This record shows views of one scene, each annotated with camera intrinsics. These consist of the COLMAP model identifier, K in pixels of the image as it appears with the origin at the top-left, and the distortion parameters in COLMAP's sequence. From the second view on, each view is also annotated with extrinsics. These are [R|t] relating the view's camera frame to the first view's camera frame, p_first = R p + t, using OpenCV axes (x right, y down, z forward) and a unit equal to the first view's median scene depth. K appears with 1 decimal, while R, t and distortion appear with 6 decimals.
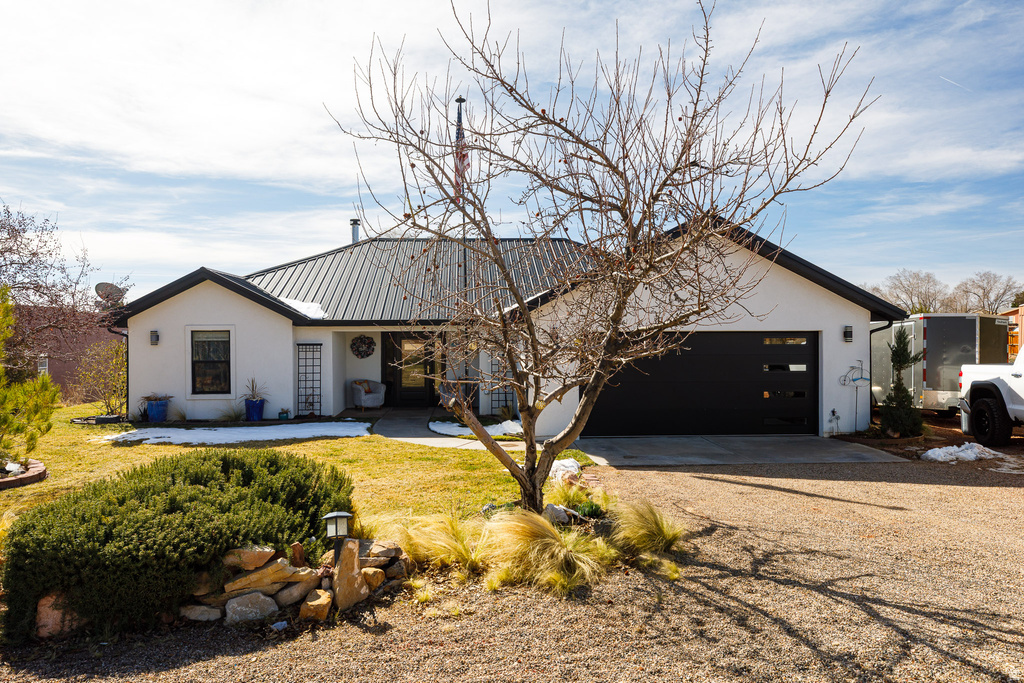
lens RADIAL K [[680.8, 0, 521.1], [0, 680.8, 342.1], [0, 0, 1]] dist [0.006292, -0.005961]
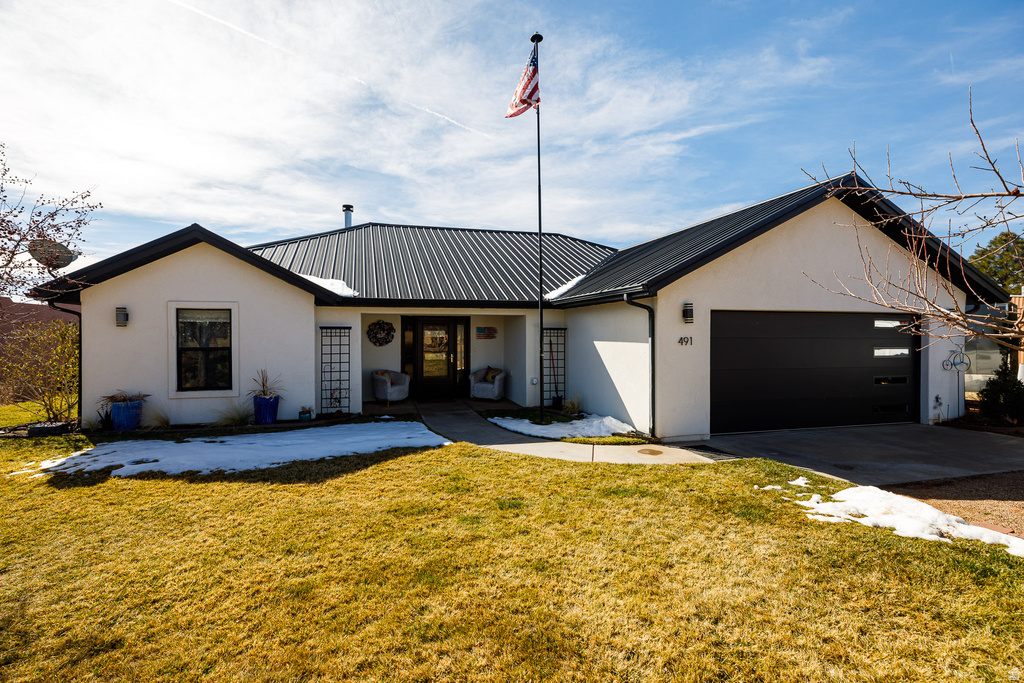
lens RADIAL K [[480.4, 0, 499.7], [0, 480.4, 338.0], [0, 0, 1]] dist [0.000511, 0.000001]
pose [[0.978931, 0.002041, 0.204181, -0.237195], [-0.000778, 0.999980, -0.006261, 0.019566], [-0.204190, 0.005970, 0.978913, 0.395326]]
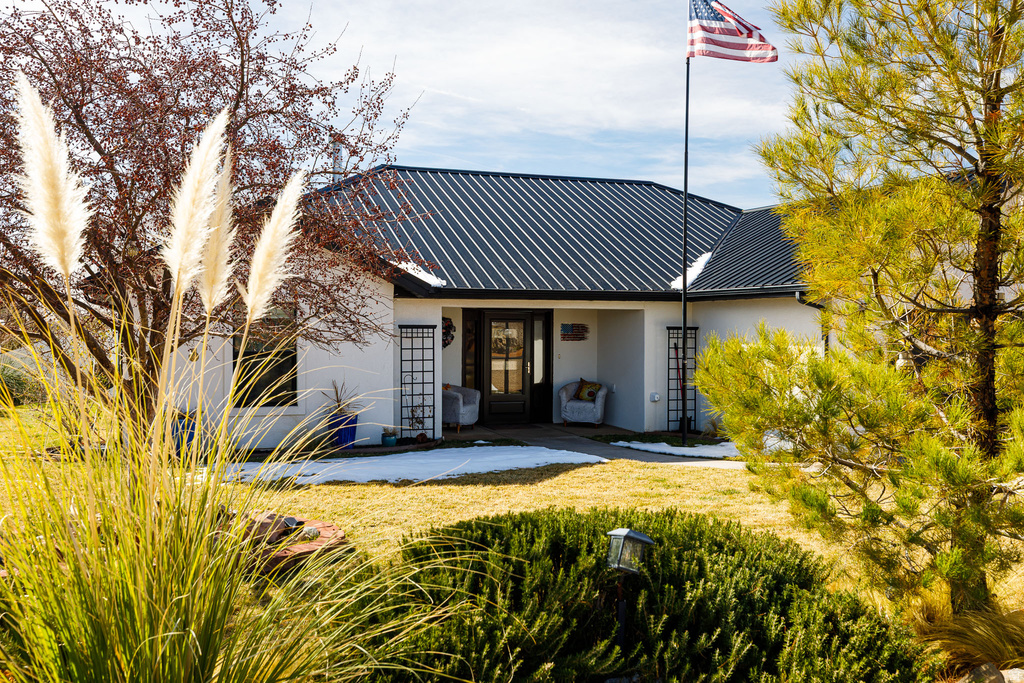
lens RADIAL K [[999.2, 0, 509.2], [0, 999.2, 340.9], [0, 0, 1]] dist [-0.095708, 0.000000]
pose [[0.954882, 0.003133, 0.296970, -0.508994], [-0.003436, 0.999994, 0.000498, 0.016339], [-0.296967, -0.001496, 0.954887, 0.090834]]
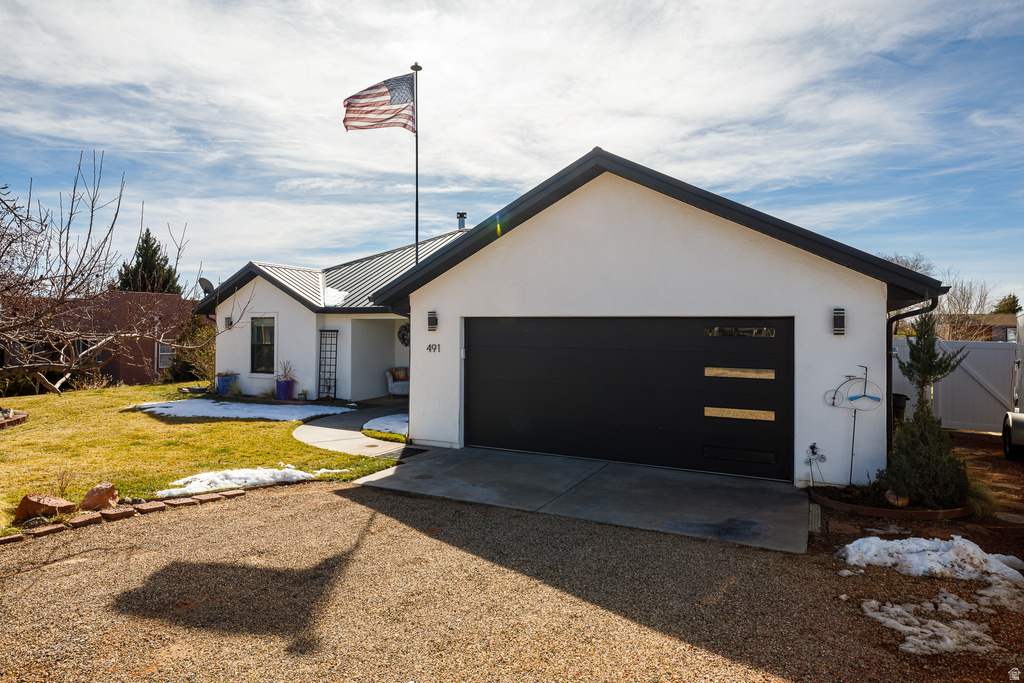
lens RADIAL K [[643.8, 0, 506.8], [0, 643.8, 334.0], [0, 0, 1]] dist [0.002690, -0.000236]
pose [[0.849440, 0.015776, -0.527449, 0.448275], [-0.019214, 0.999815, -0.001038, 0.004390], [0.527335, 0.011016, 0.849586, 0.305741]]
